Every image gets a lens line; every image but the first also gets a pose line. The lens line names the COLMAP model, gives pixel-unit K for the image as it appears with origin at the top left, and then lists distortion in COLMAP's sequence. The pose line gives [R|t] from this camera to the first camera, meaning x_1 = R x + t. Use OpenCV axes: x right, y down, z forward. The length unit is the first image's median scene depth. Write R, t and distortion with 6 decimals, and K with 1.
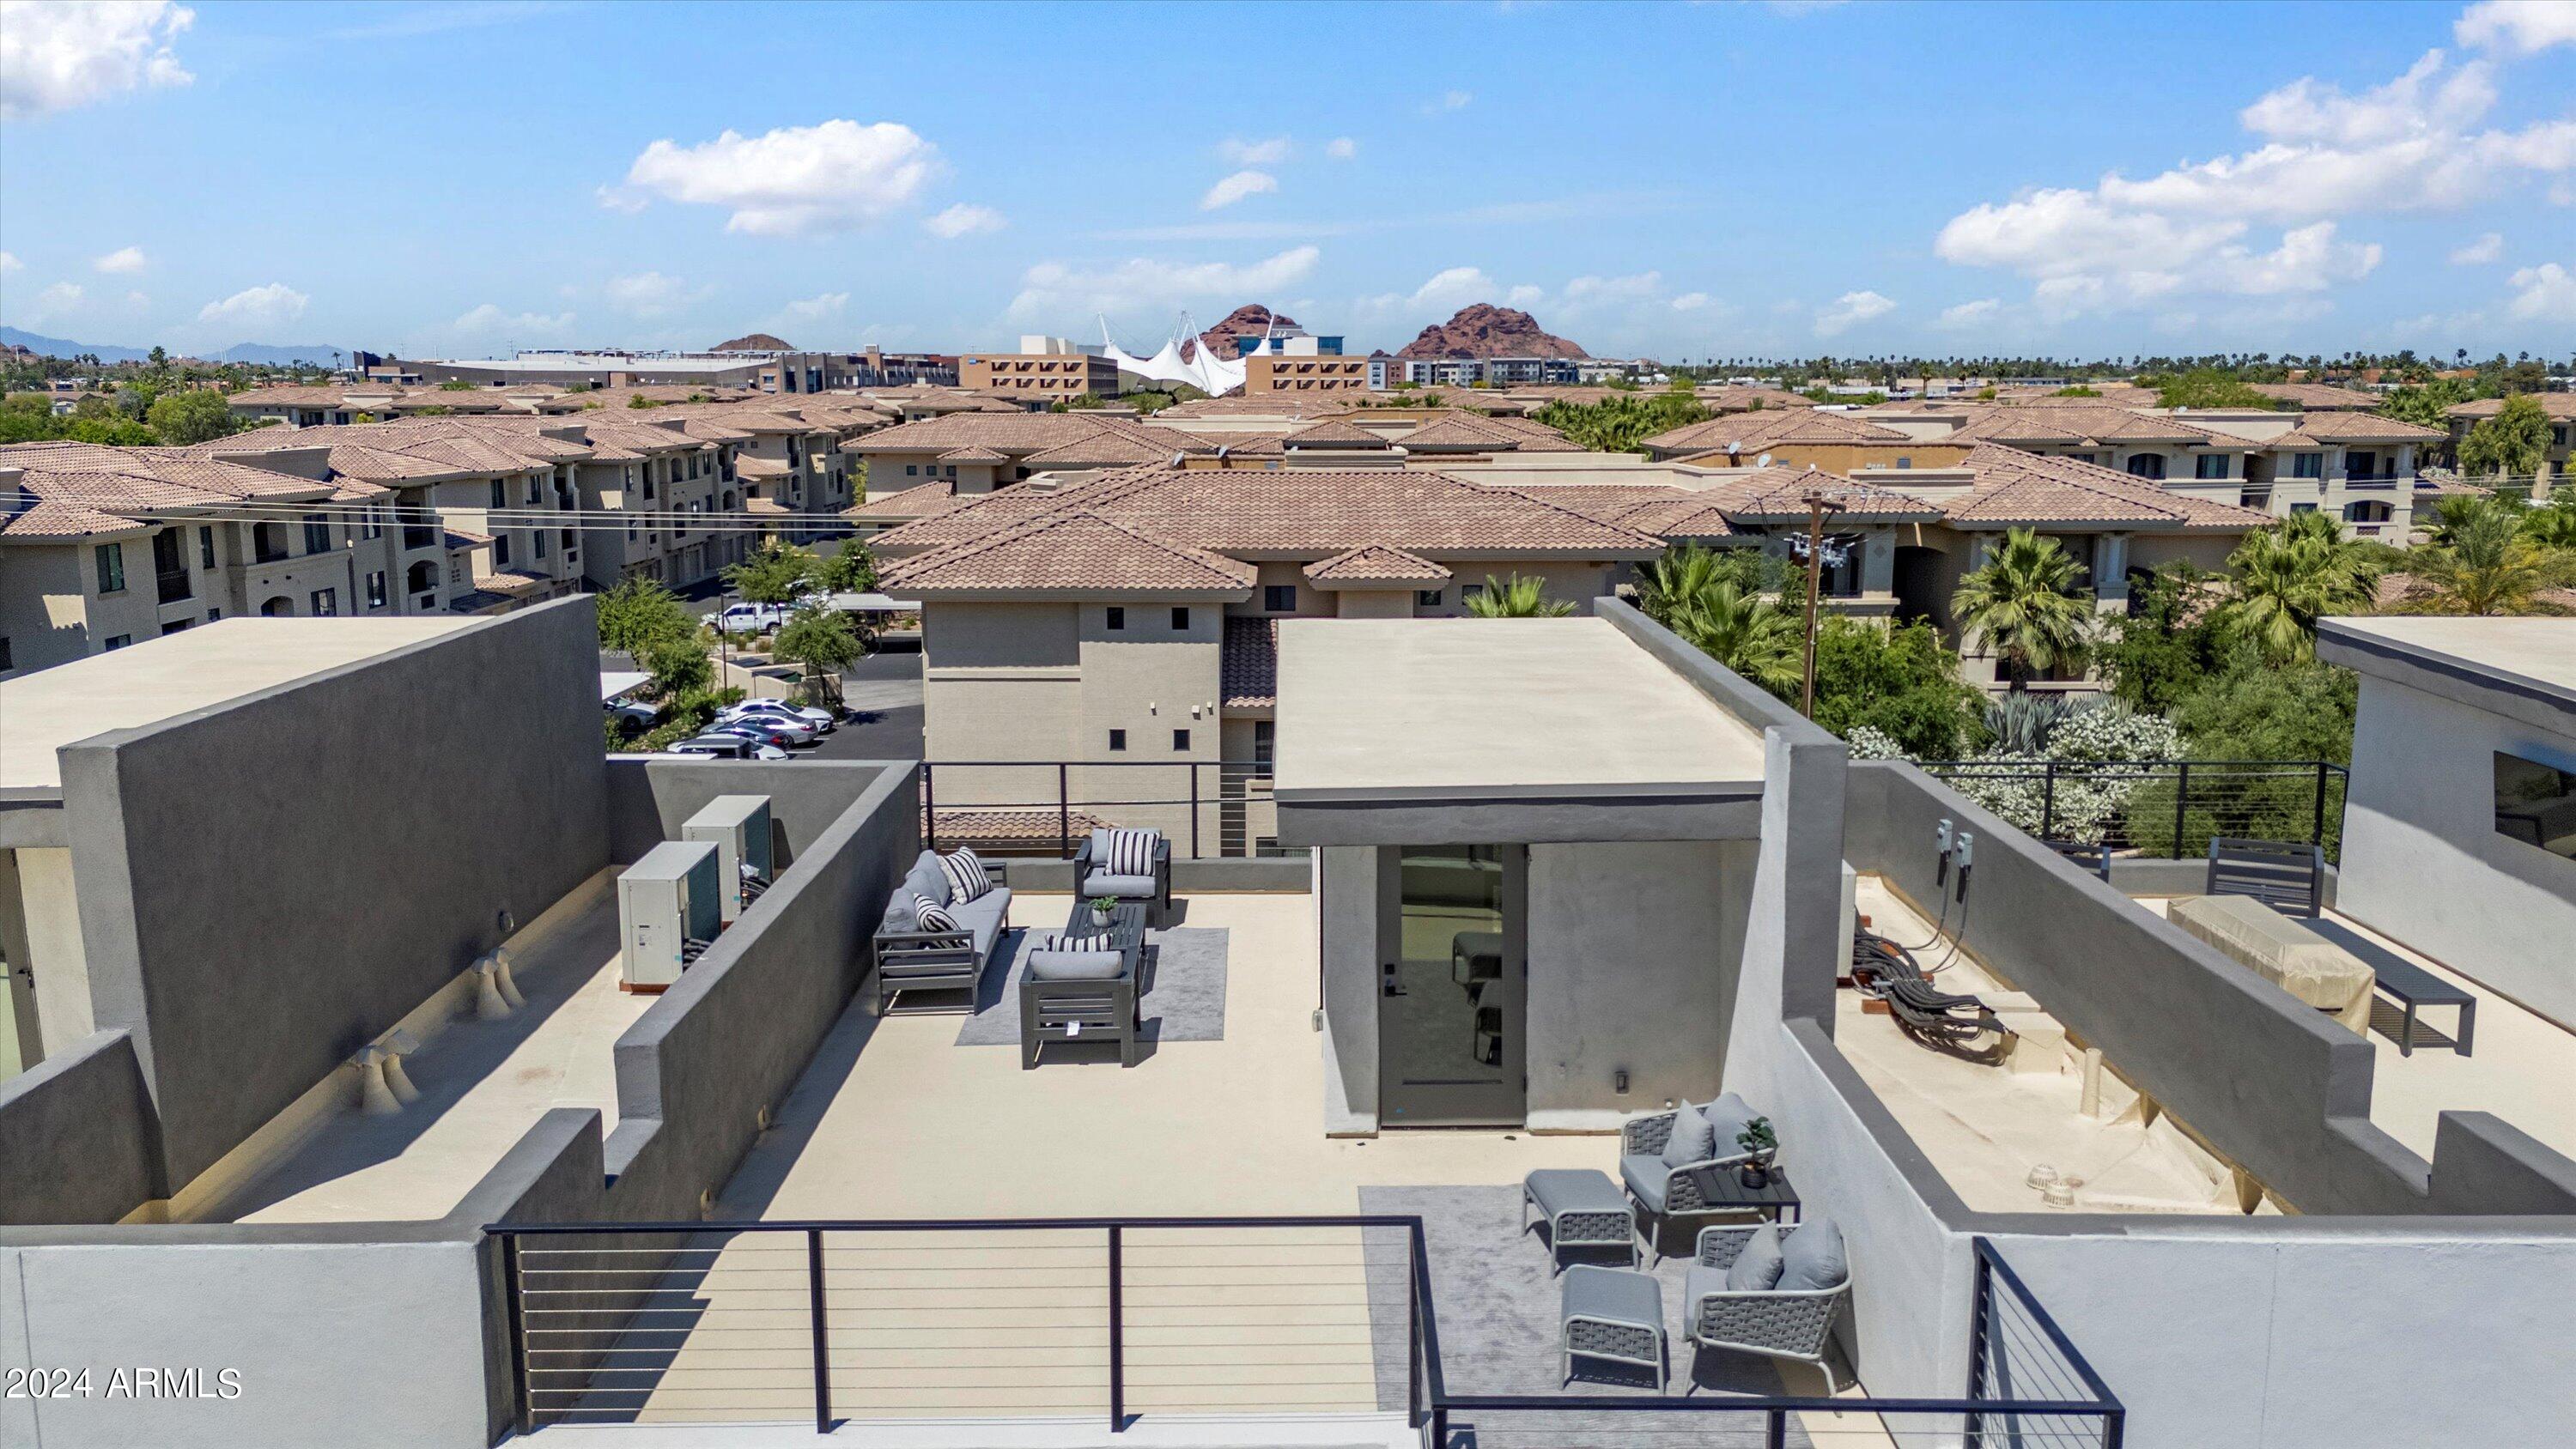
lens RADIAL K [[1878.3, 0, 1298.5], [0, 1878.3, 727.7], [0, 0, 1]] dist [0.084953, -0.088866]
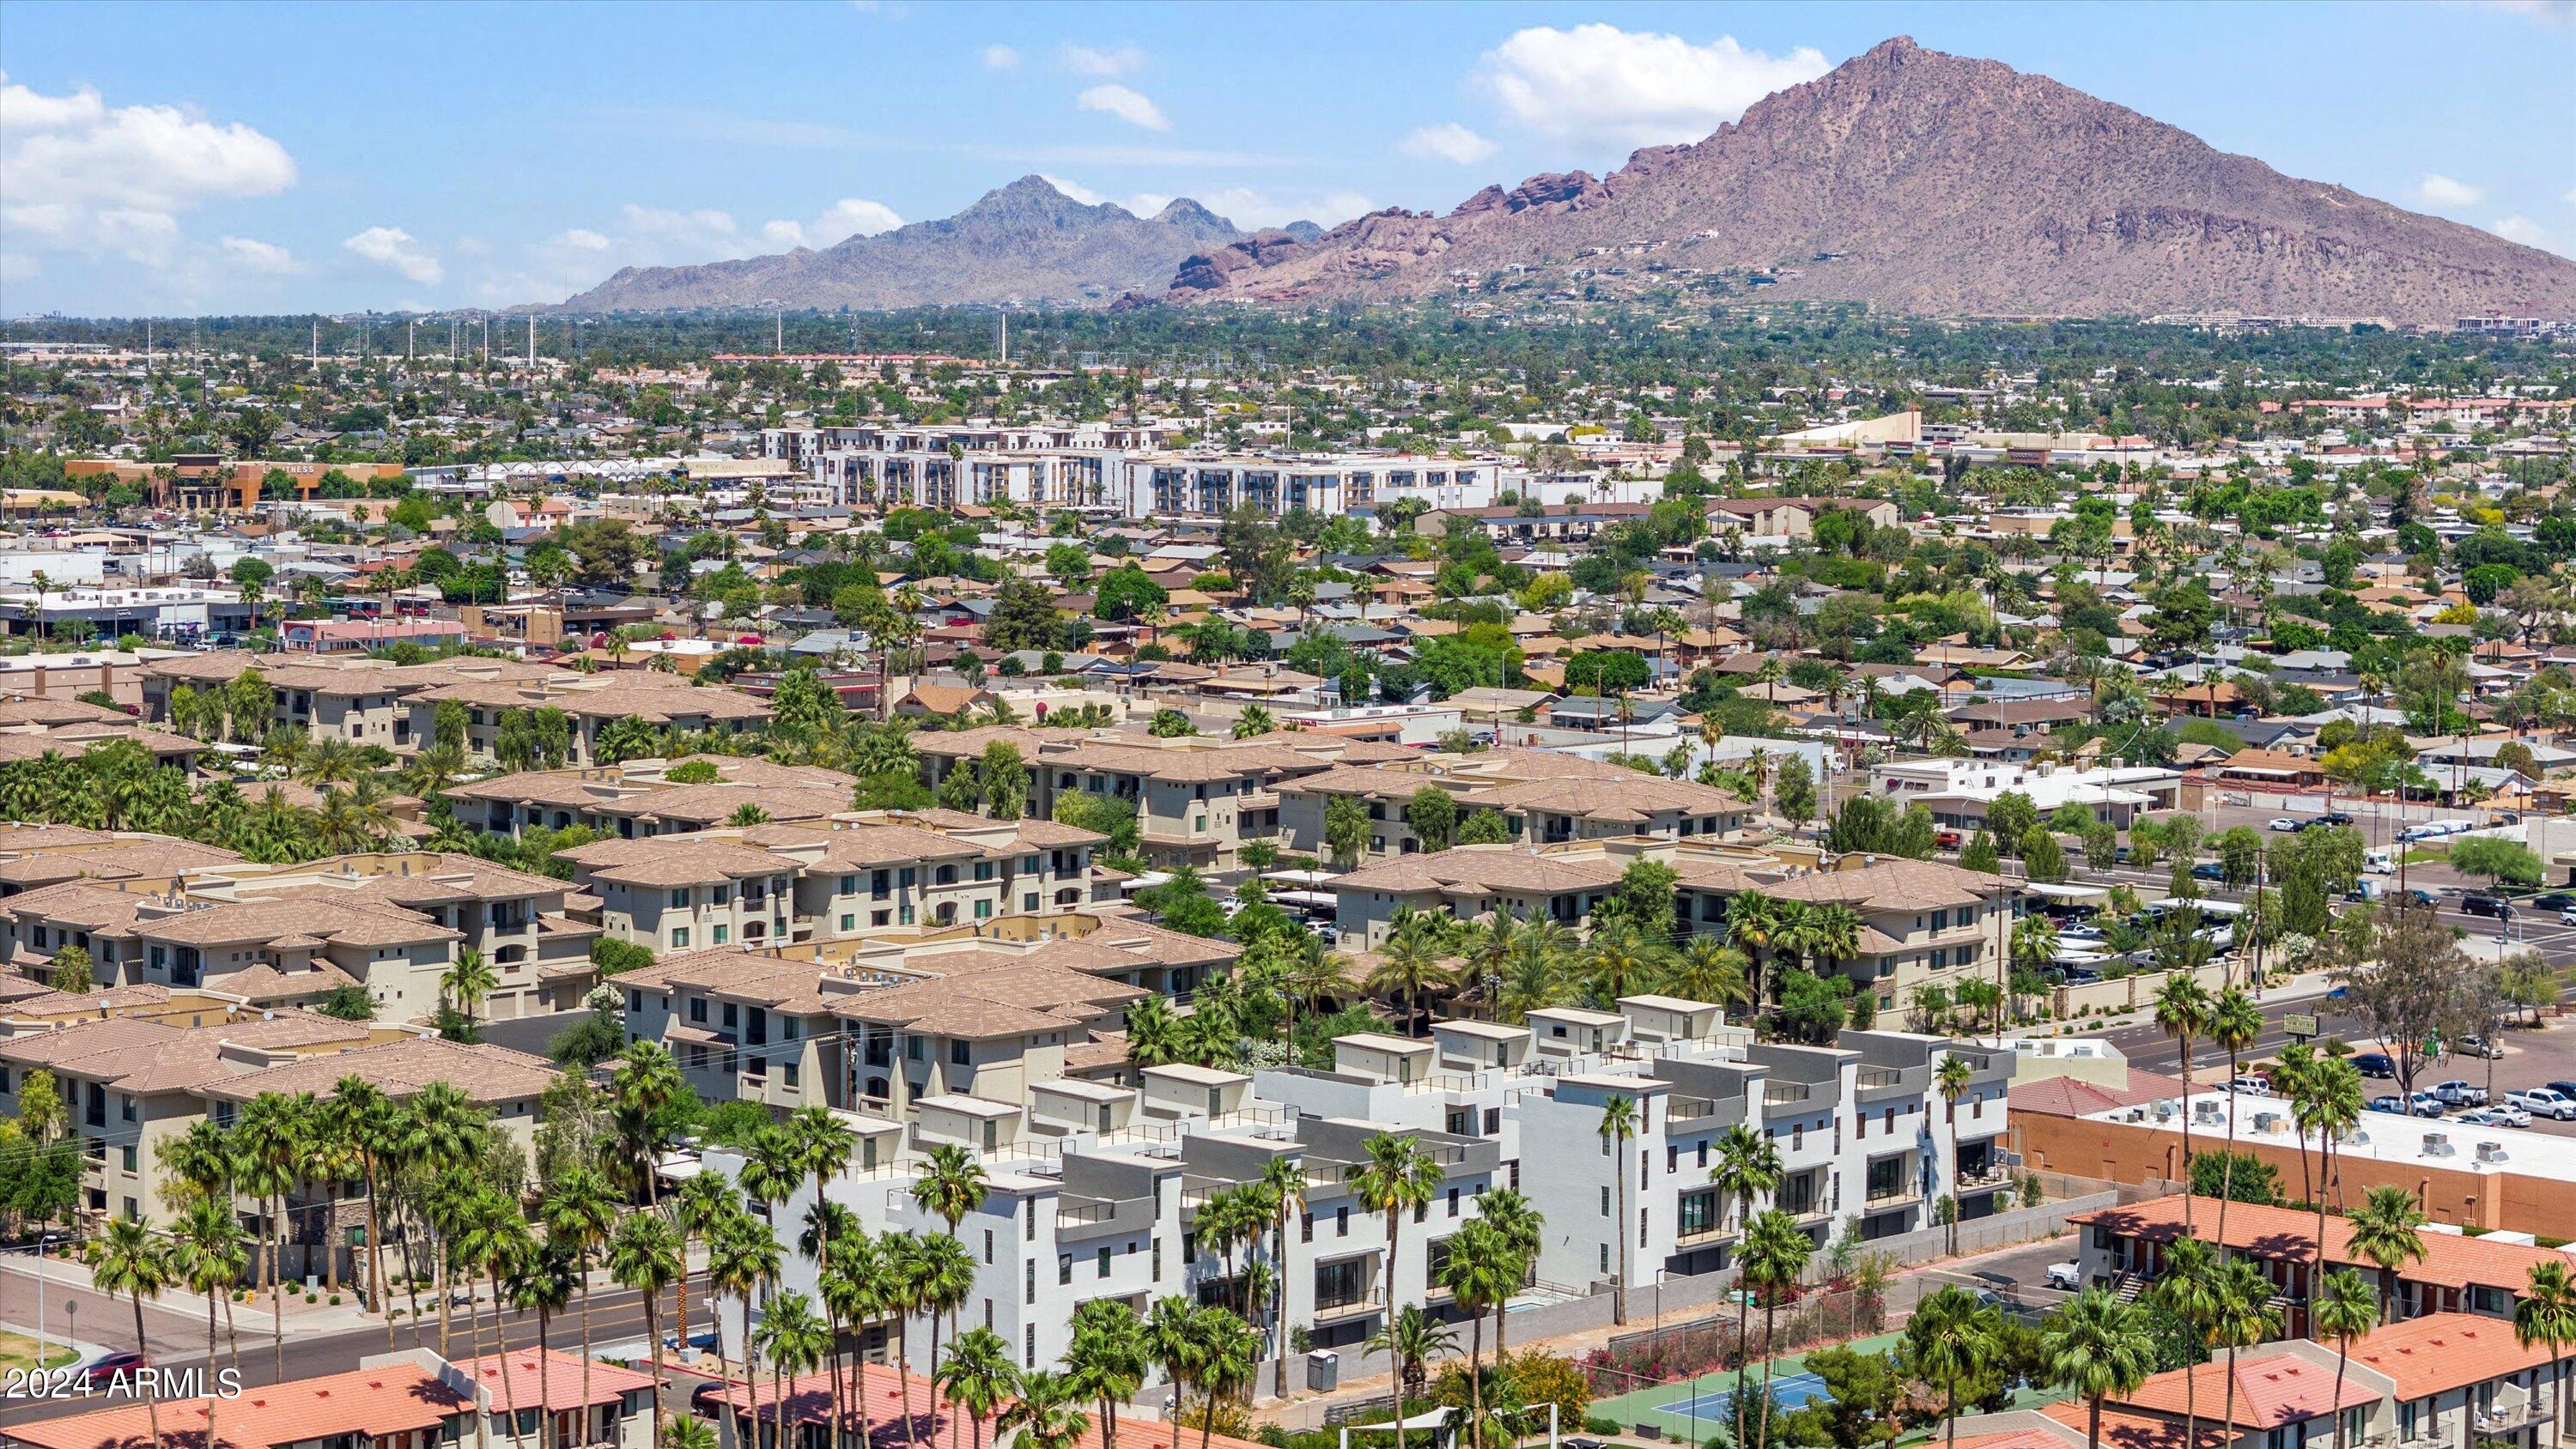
lens RADIAL K [[5159.3, 0, 1288.0], [0, 5159.3, 724.5], [0, 0, 1]] dist [-0.179170, 0.025128]
pose [[0.705380, -0.052221, 0.706903, -1.871963], [0.120640, 0.991577, -0.047129, -0.043607], [-0.698488, 0.118525, 0.705738, -1.662586]]
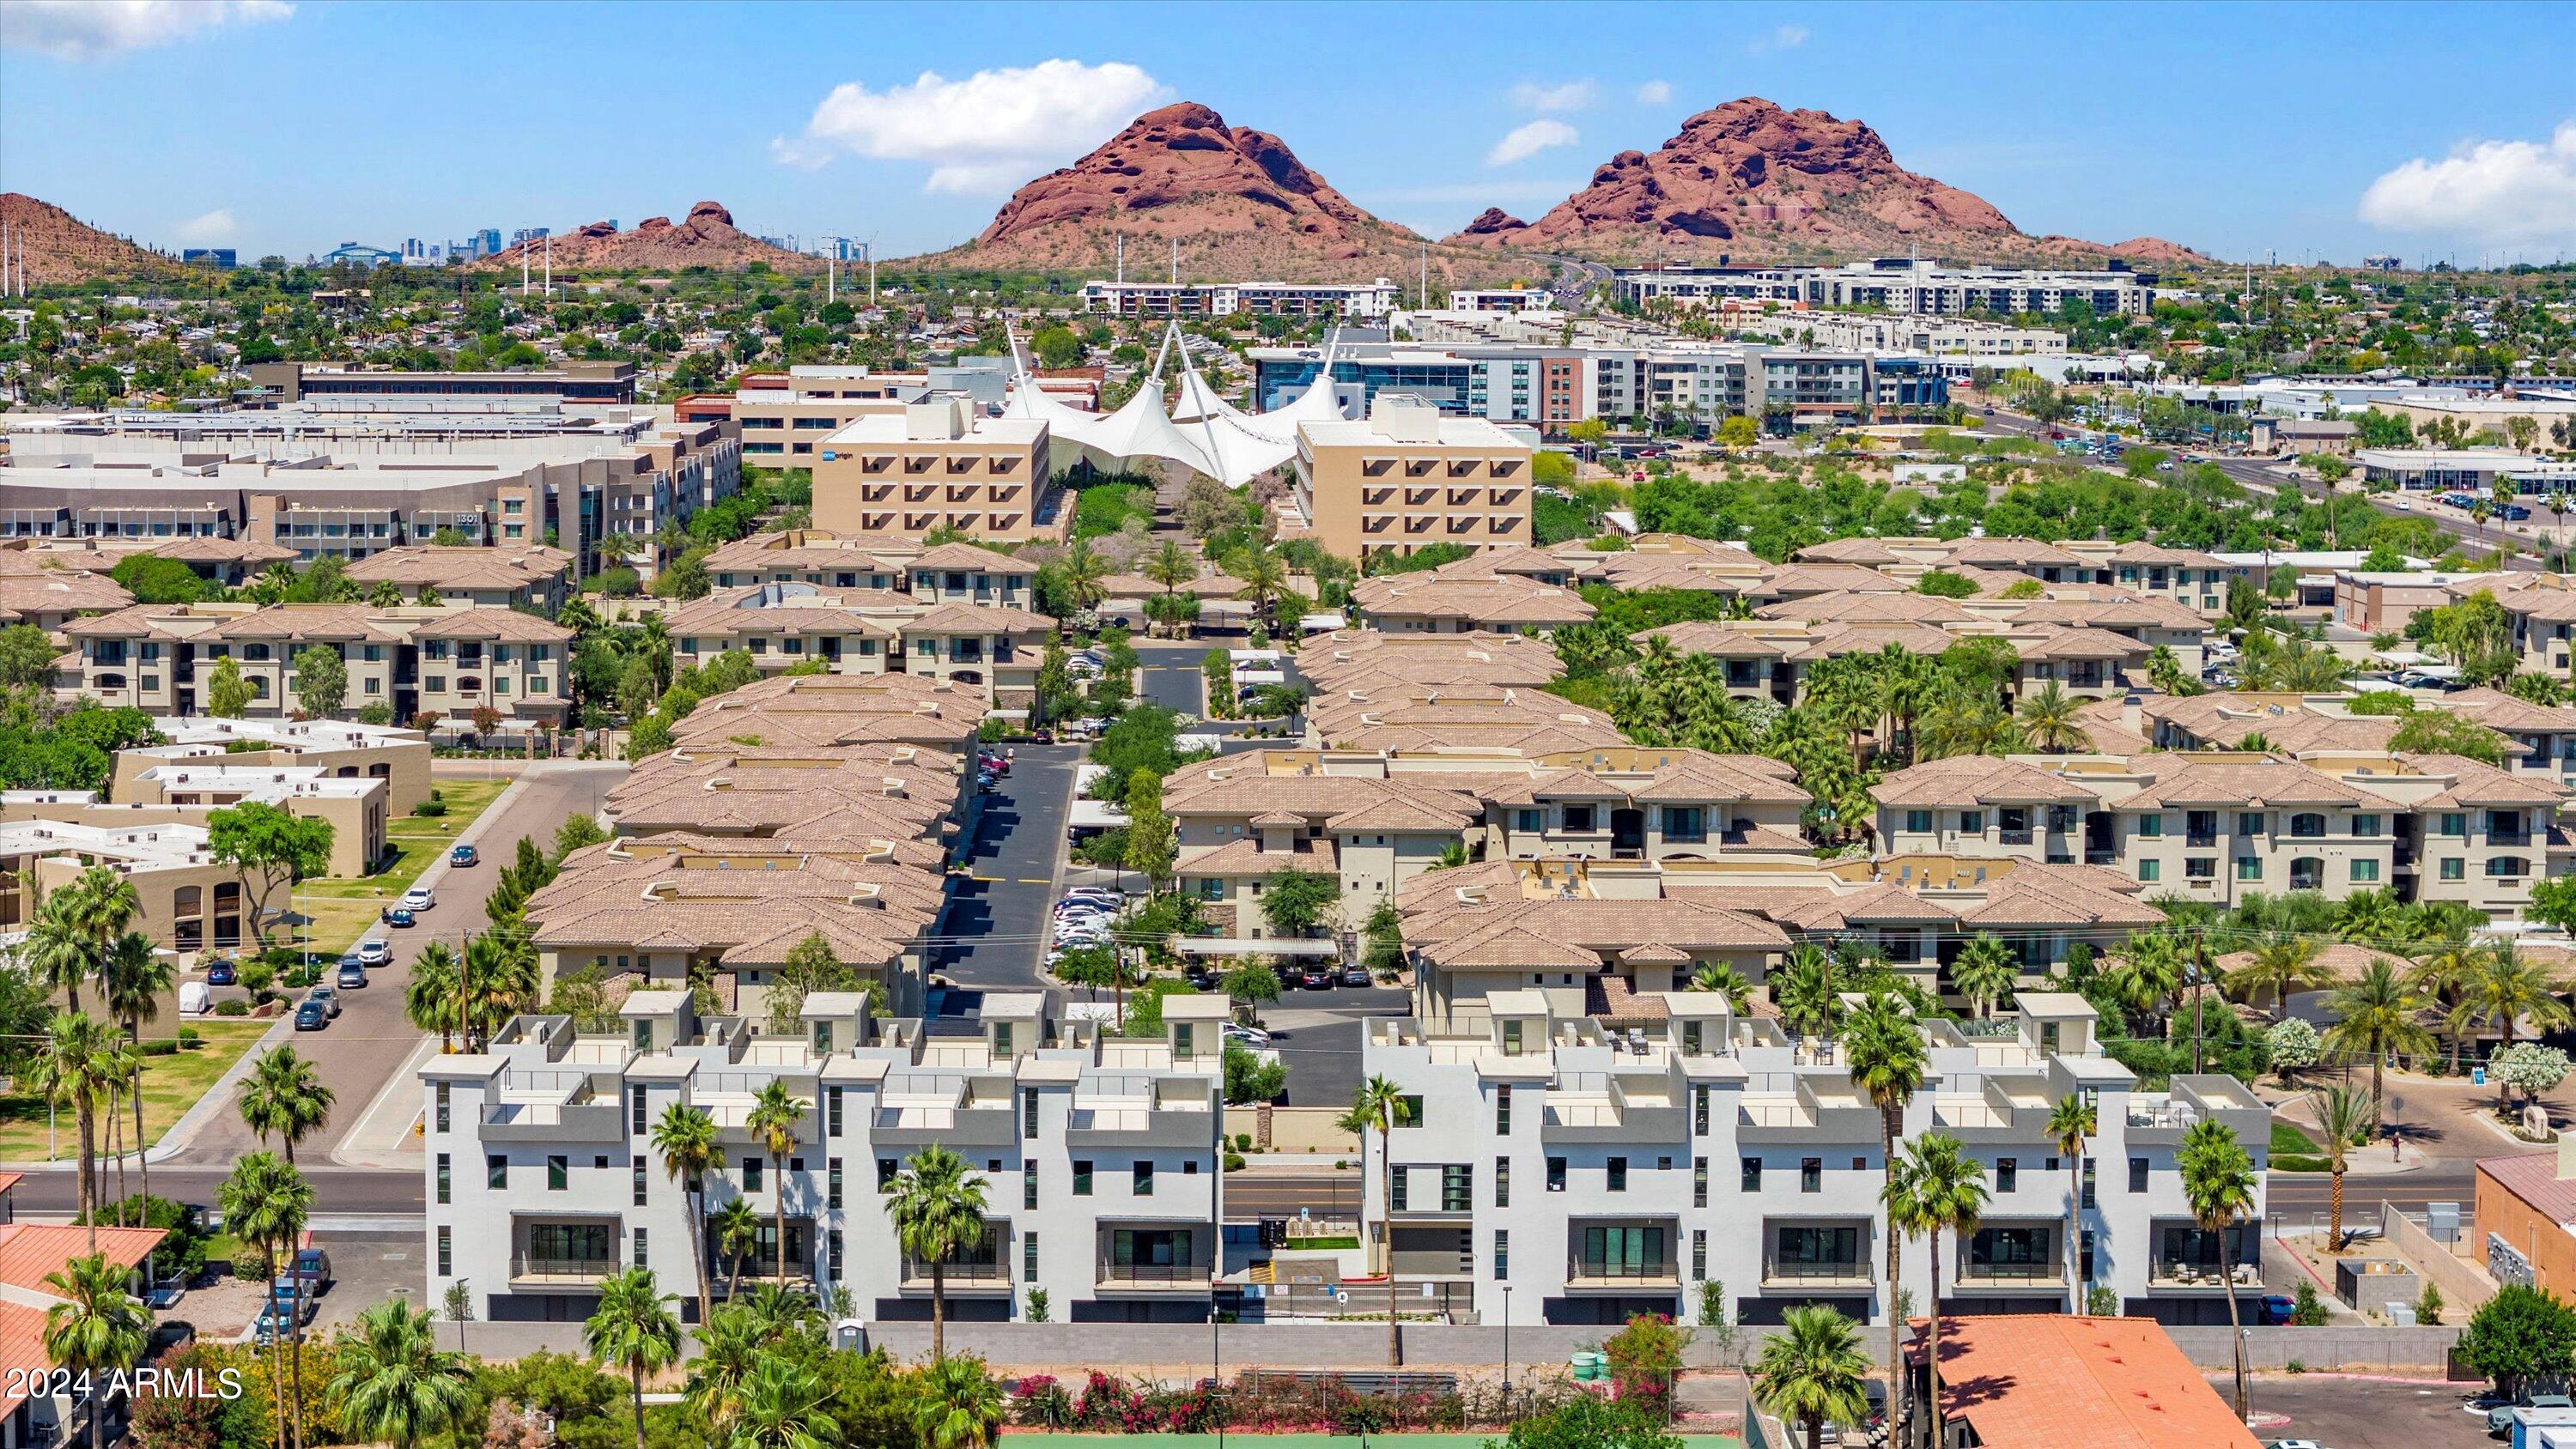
lens RADIAL K [[5159.3, 0, 1288.0], [0, 5159.3, 724.5], [0, 0, 1]] dist [-0.179170, 0.025128]
pose [[0.999964, 0.006314, 0.005746, -0.166225], [-0.005793, 0.996228, -0.086581, 0.065961], [-0.006271, 0.086545, 0.996228, -1.957942]]
